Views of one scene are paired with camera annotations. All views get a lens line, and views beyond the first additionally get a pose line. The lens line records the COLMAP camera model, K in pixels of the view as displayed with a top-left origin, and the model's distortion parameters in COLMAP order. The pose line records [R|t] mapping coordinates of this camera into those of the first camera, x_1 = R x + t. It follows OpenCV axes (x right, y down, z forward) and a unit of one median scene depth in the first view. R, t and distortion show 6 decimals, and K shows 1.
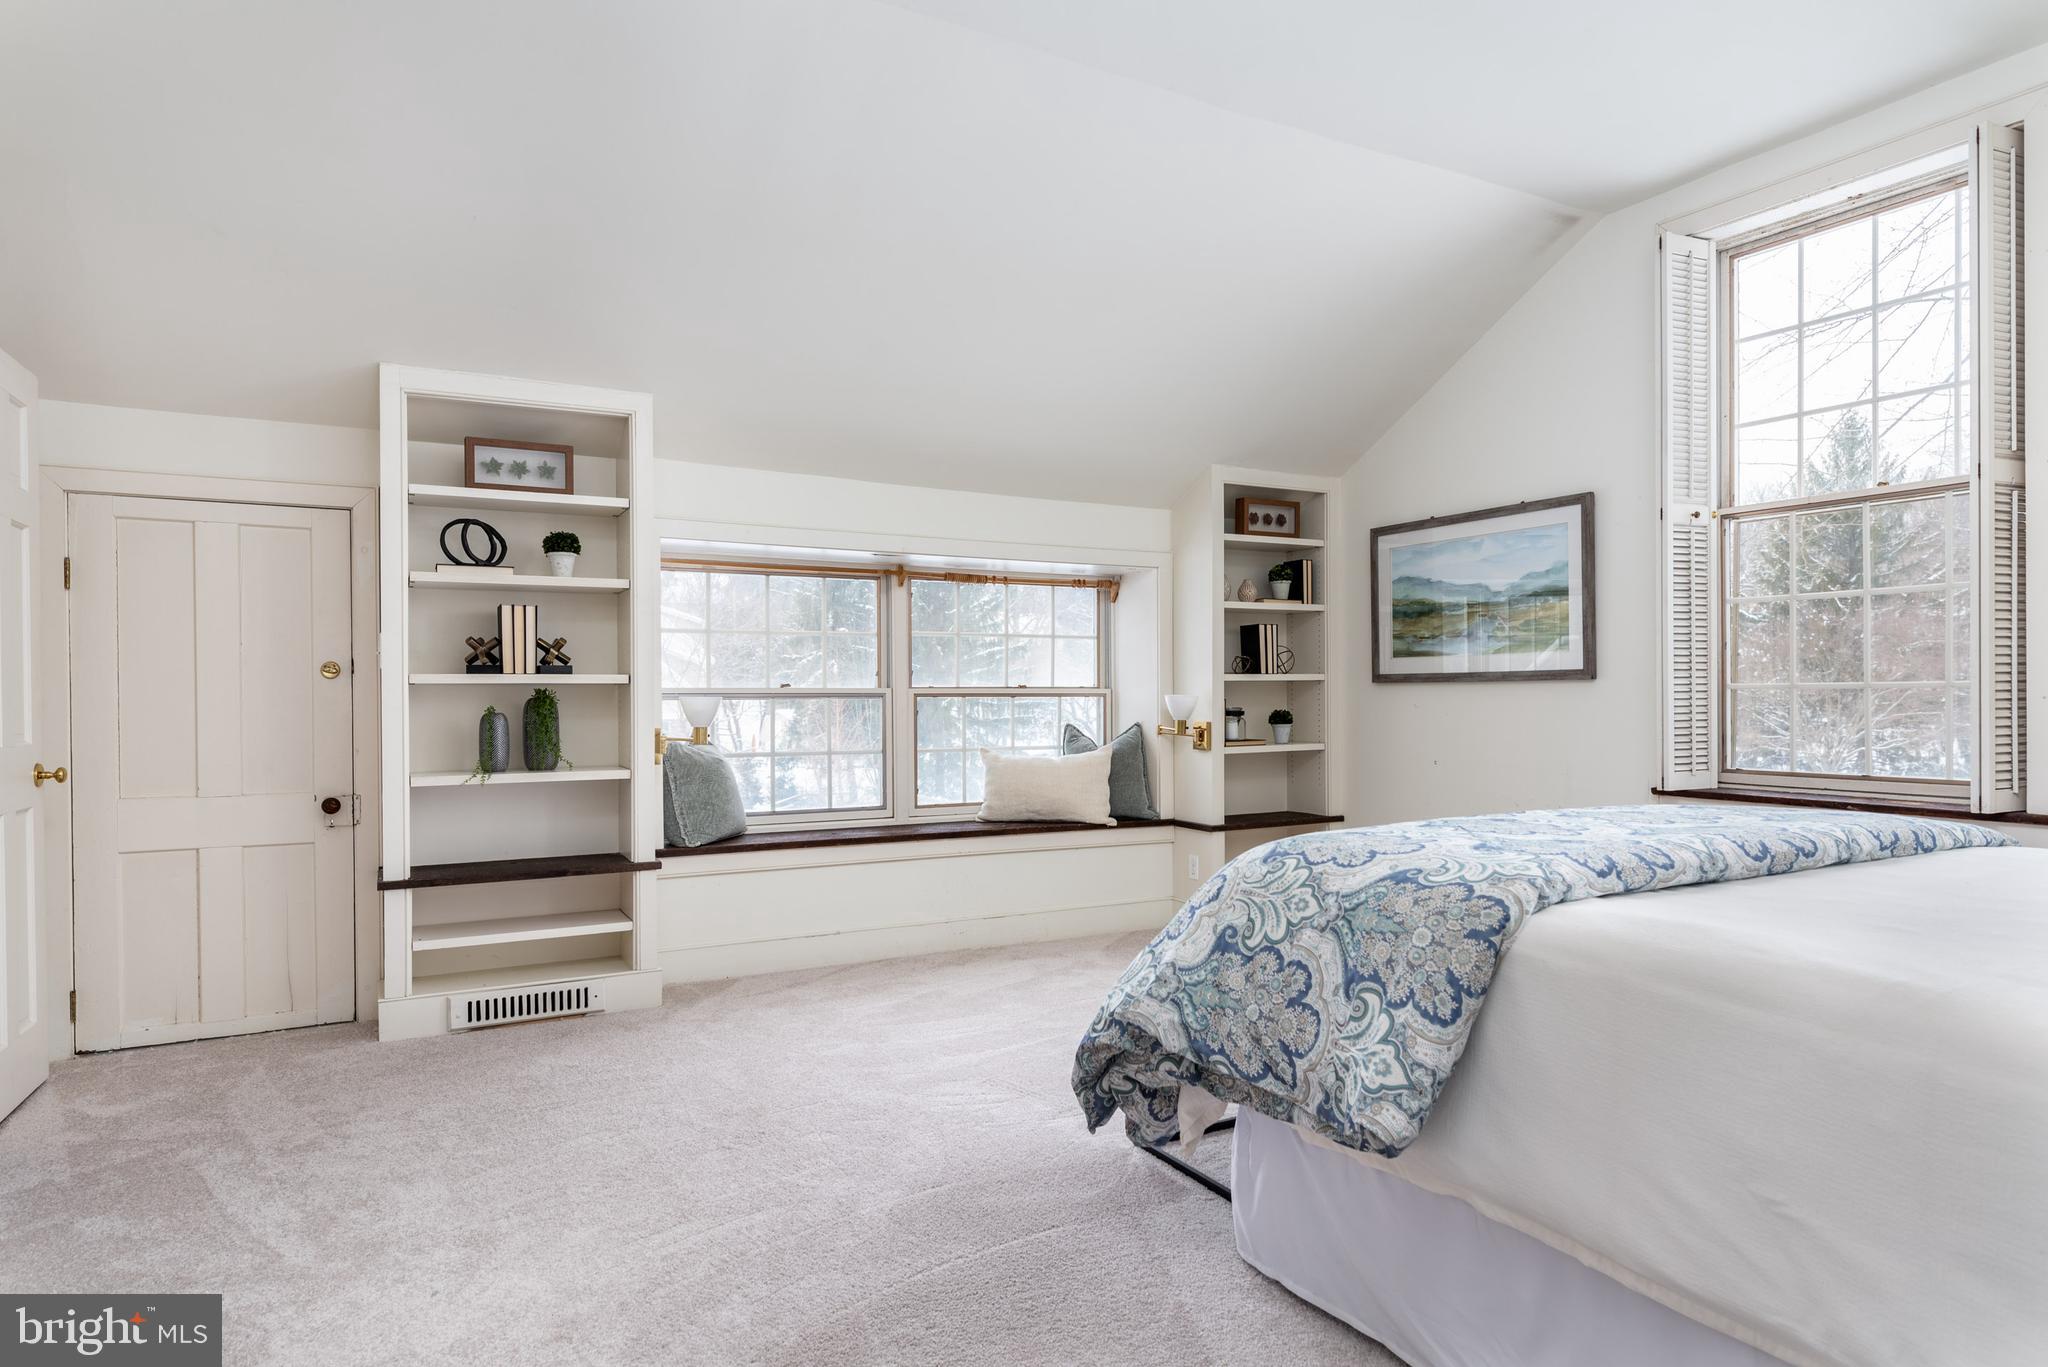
lens RADIAL K [[1167.6, 0, 1017.7], [0, 1167.6, 694.9], [0, 0, 1]] dist [-0.000876, 0.000370]
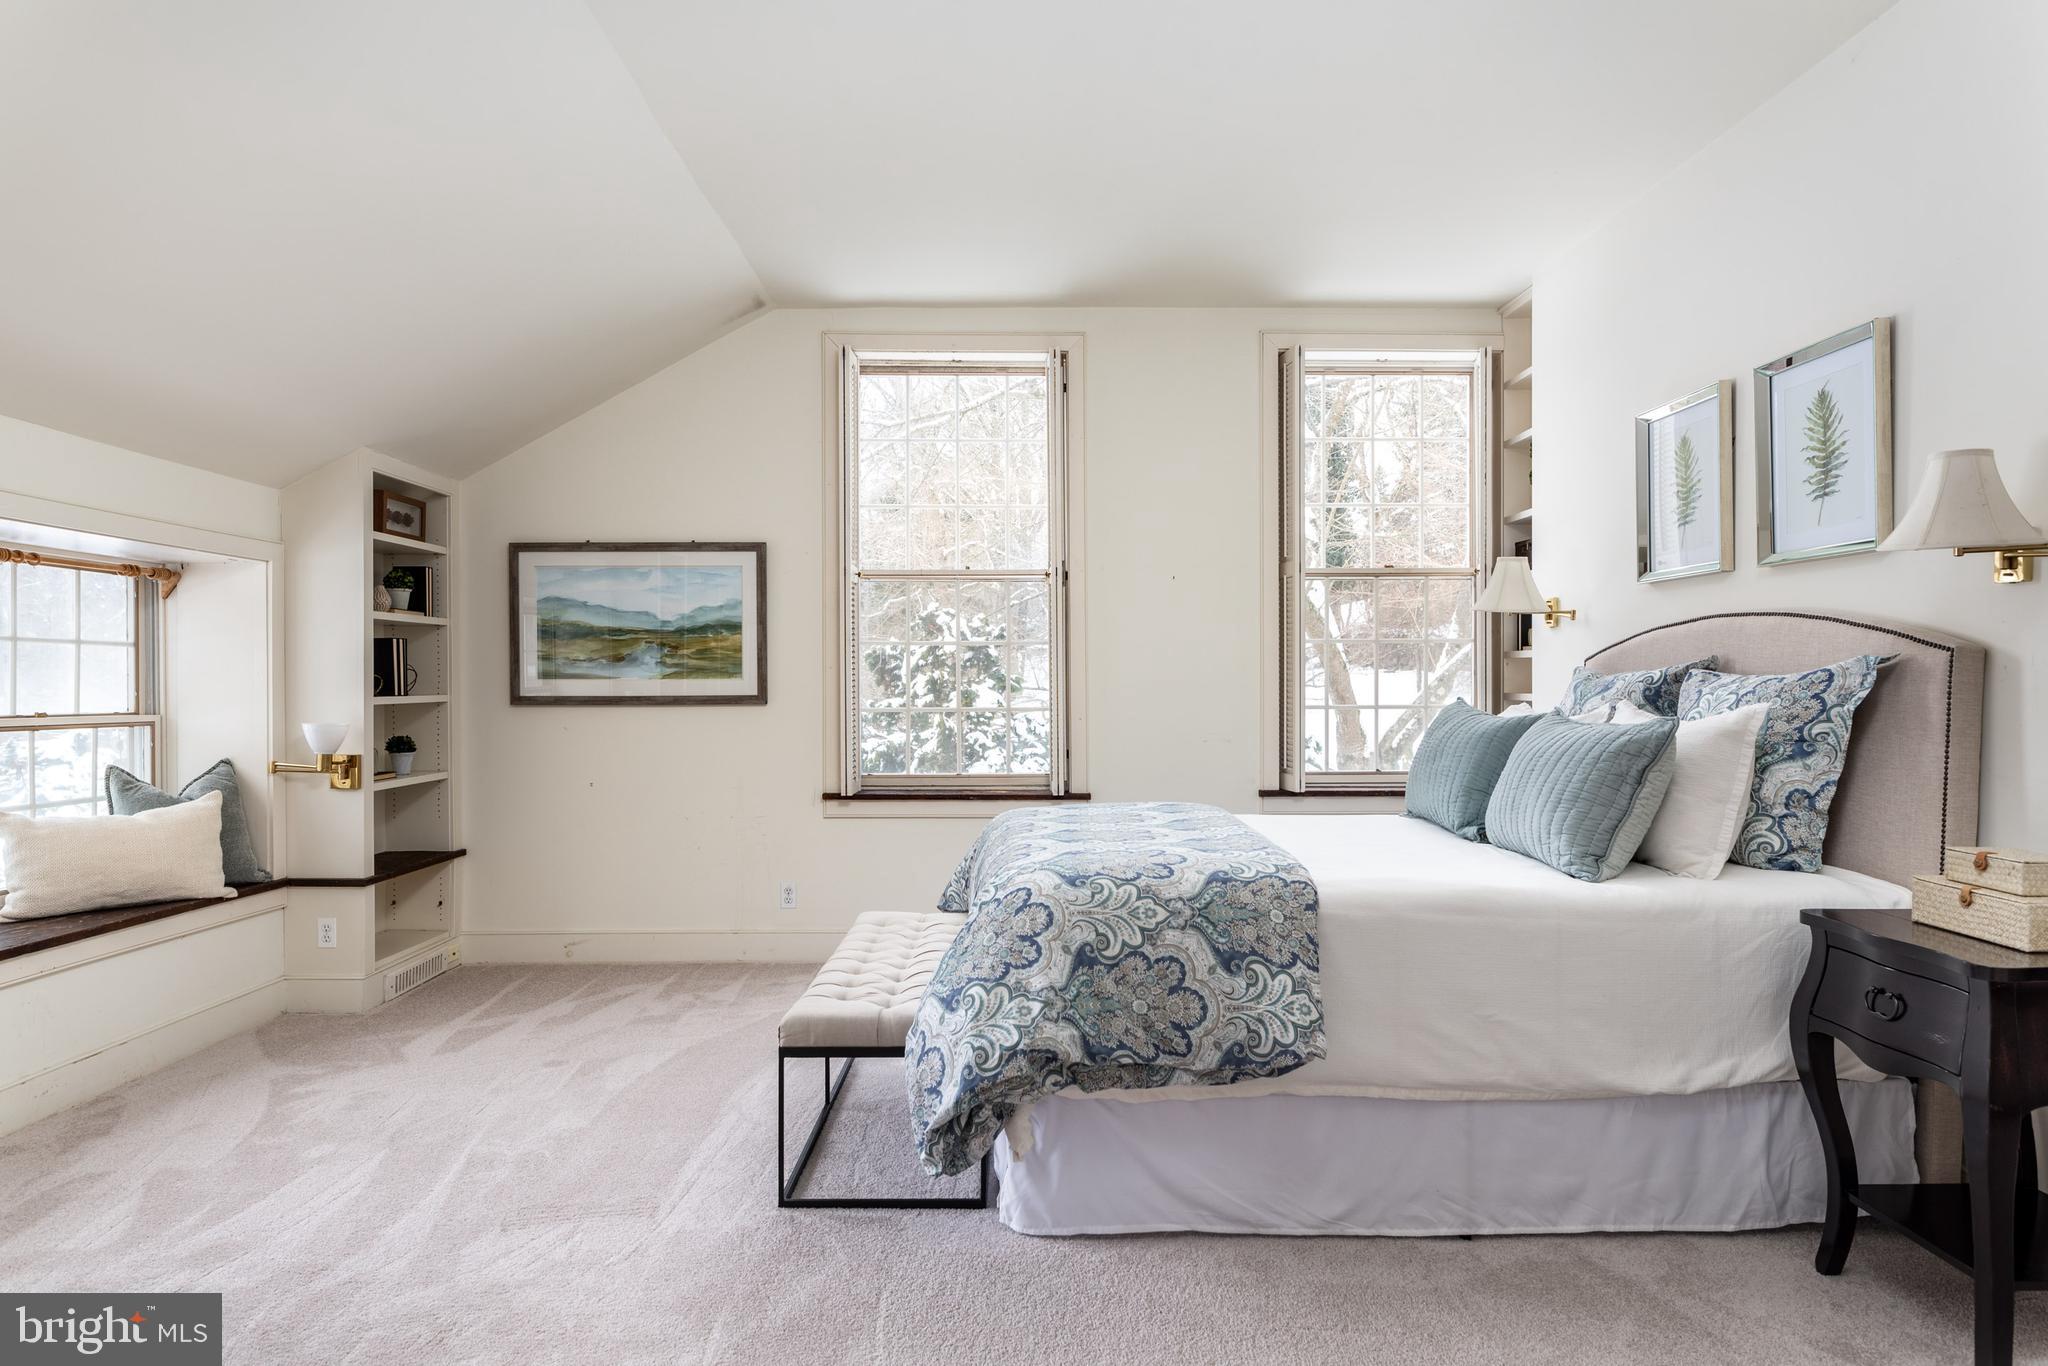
lens RADIAL K [[1167.6, 0, 1021.4], [0, 1167.6, 683.3], [0, 0, 1]] dist [-0.000876, 0.000370]
pose [[0.490082, 0.005680, 0.871658, -0.348963], [0.001195, 0.999973, -0.007187, -0.022494], [-0.871675, 0.004564, 0.490063, 0.188694]]
